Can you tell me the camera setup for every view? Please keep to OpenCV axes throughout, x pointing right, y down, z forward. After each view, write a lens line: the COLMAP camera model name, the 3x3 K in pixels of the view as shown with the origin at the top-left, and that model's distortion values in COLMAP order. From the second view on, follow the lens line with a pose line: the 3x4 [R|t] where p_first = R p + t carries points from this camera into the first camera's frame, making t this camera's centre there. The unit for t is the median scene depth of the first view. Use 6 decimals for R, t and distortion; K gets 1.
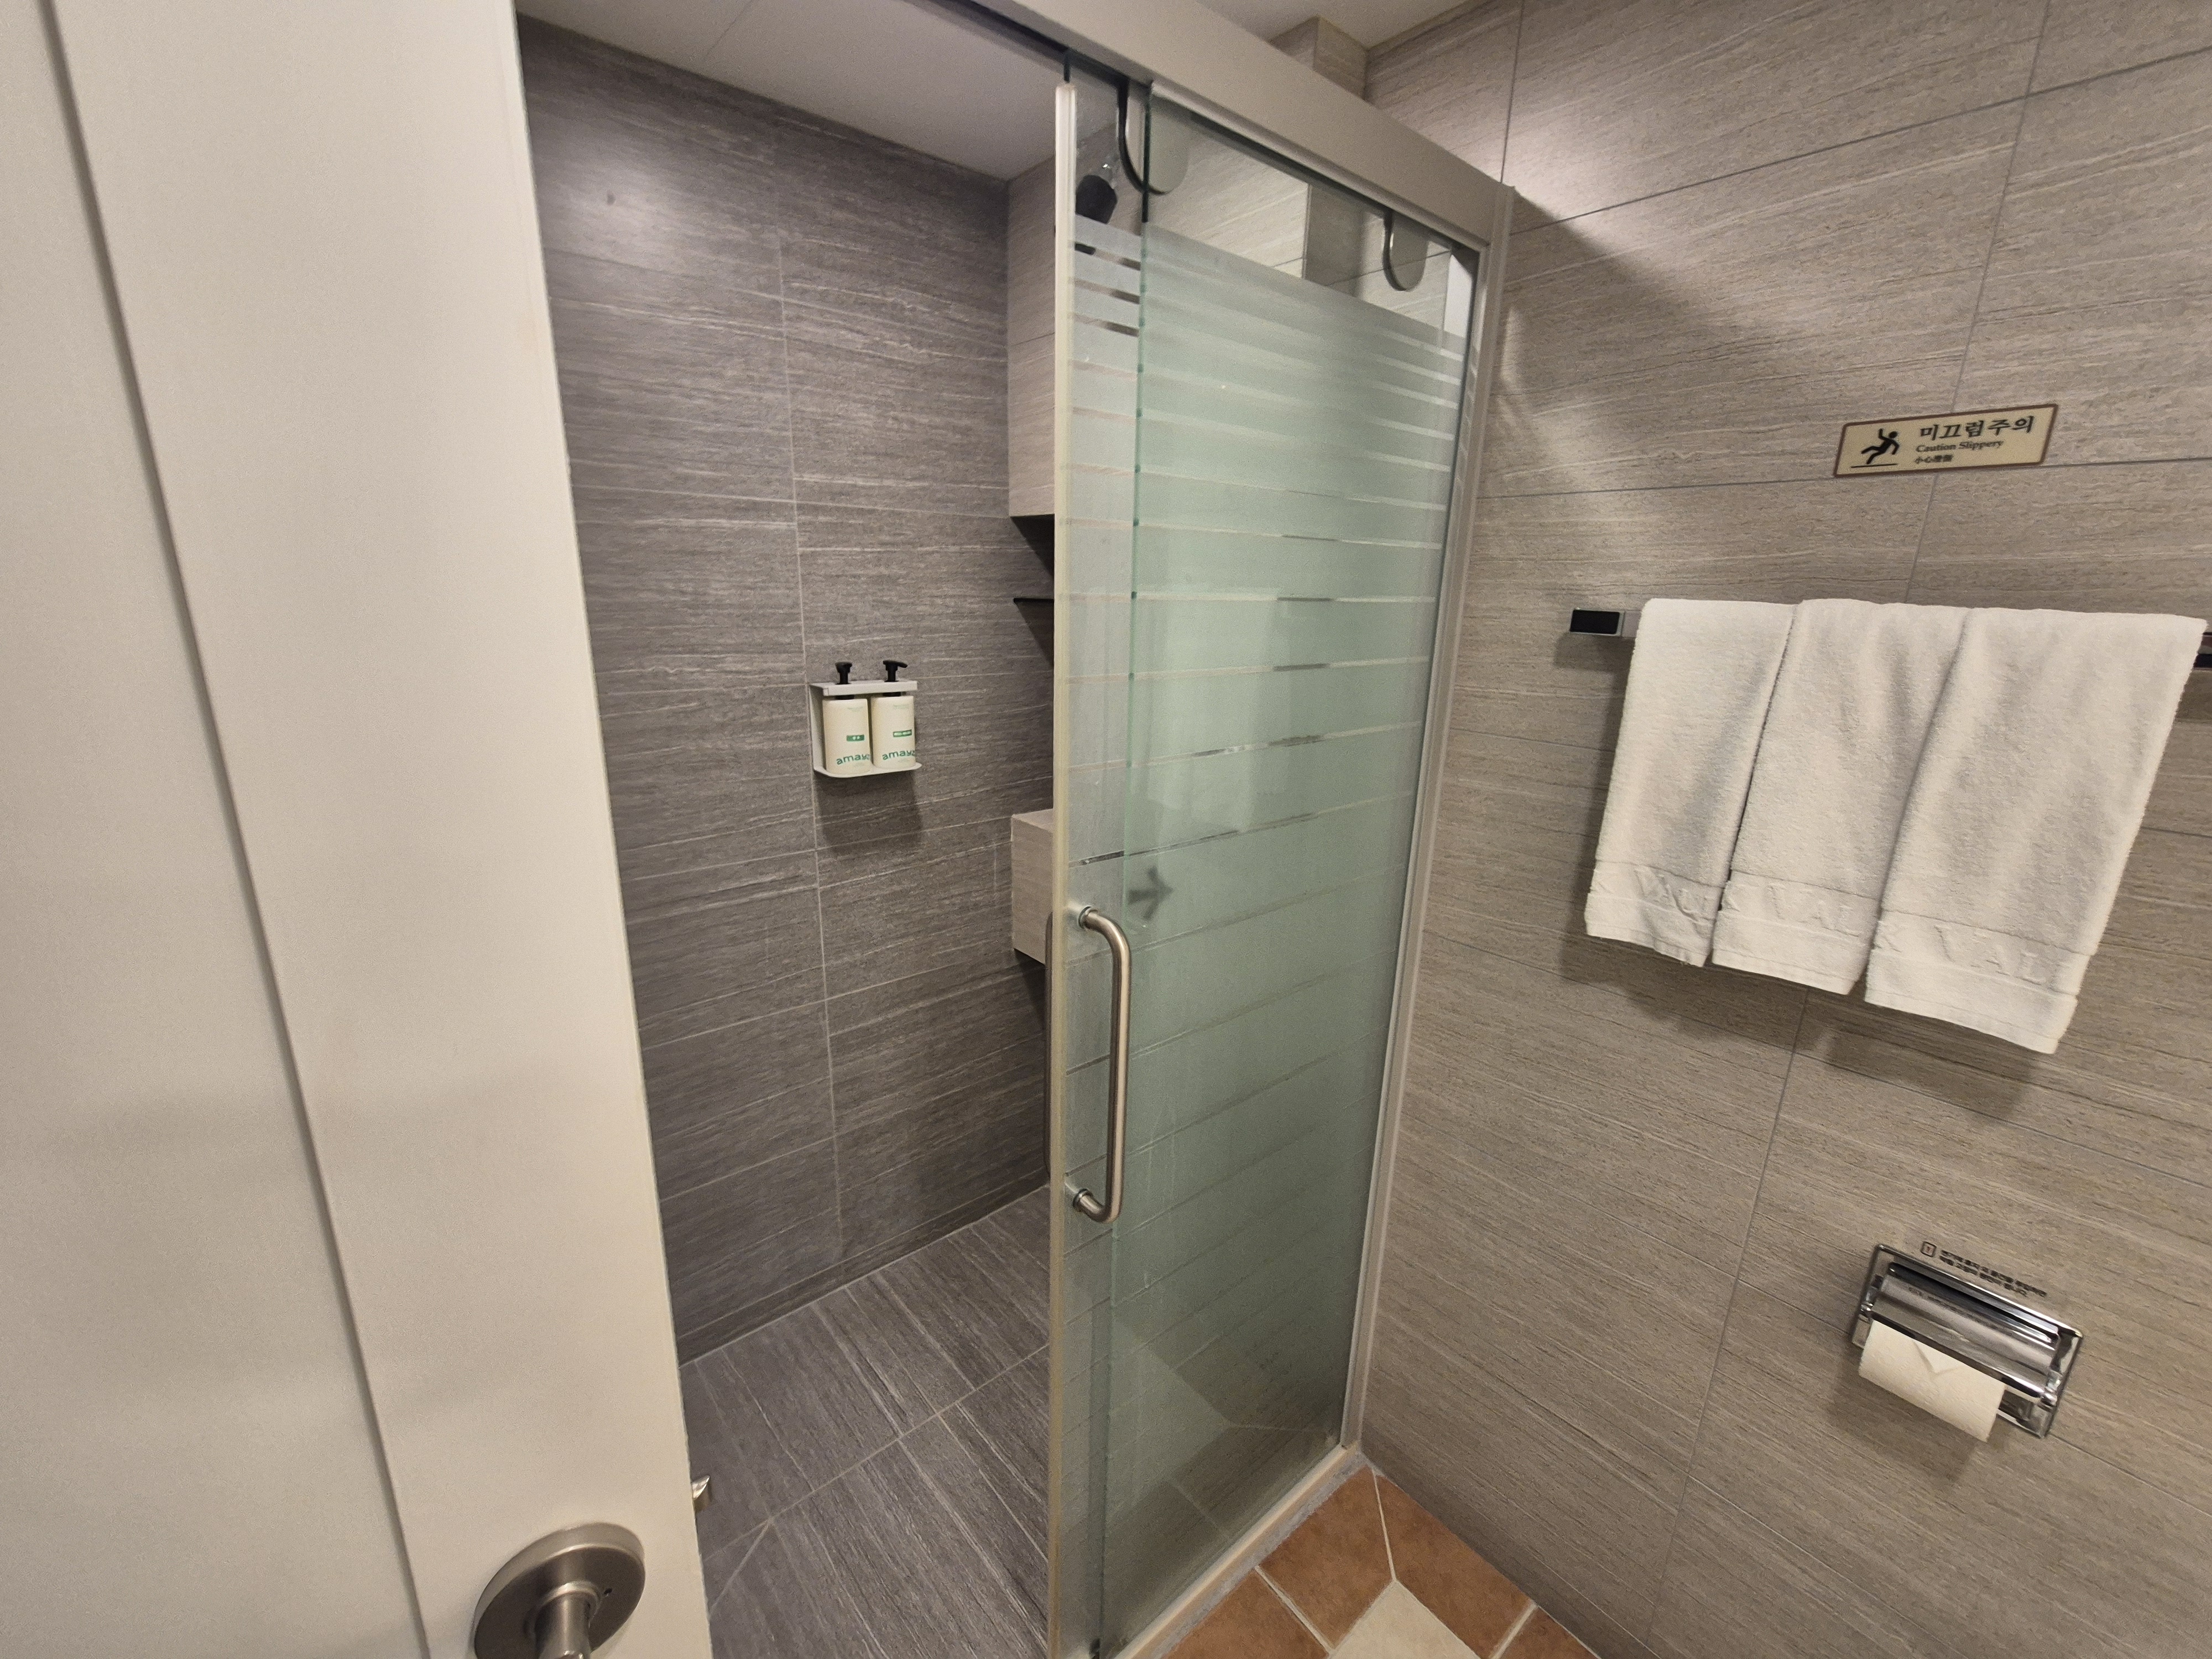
lens RADIAL K [[907.8, 0, 1105.1], [0, 907.8, 836.0], [0, 0, 1]] dist [-0.000331, -0.000328]
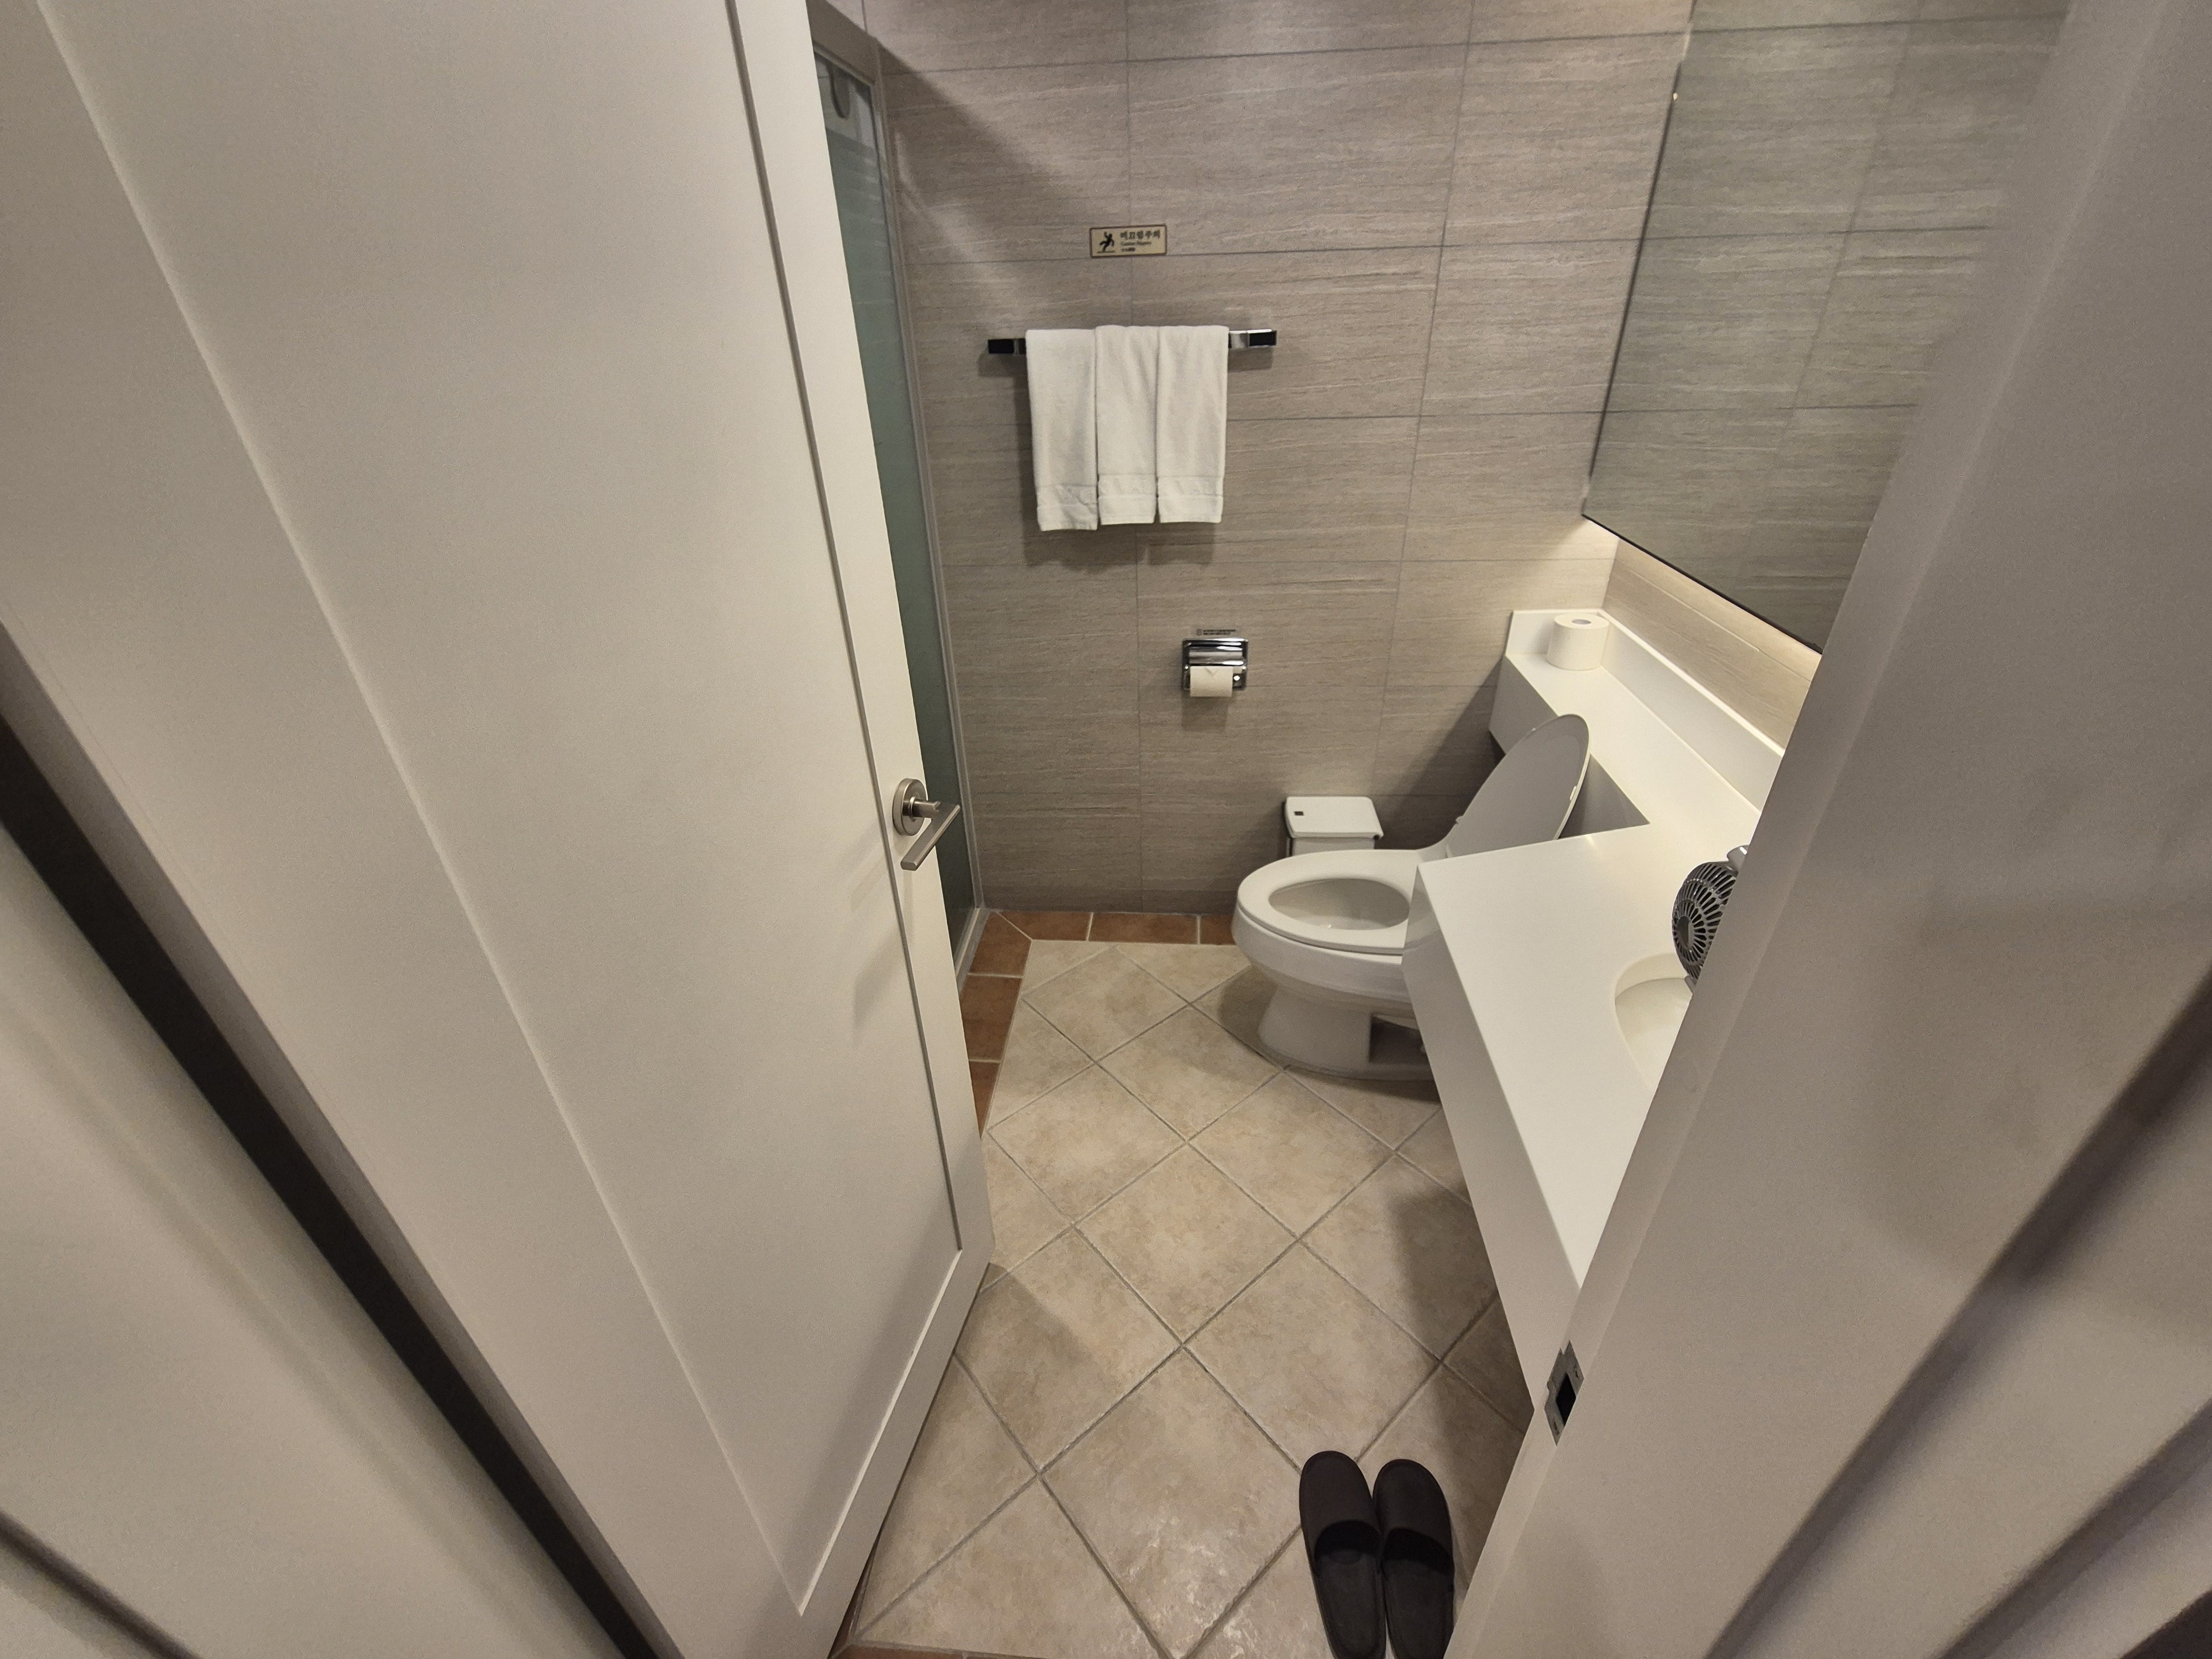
lens RADIAL K [[907.8, 0, 1107.0], [0, 907.8, 825.7], [0, 0, 1]] dist [-0.000331, -0.000328]
pose [[0.696595, -0.397834, 0.597063, -0.798675], [0.235467, 0.912858, 0.333534, 0.078973], [-0.677725, -0.091749, 0.729569, -0.548528]]
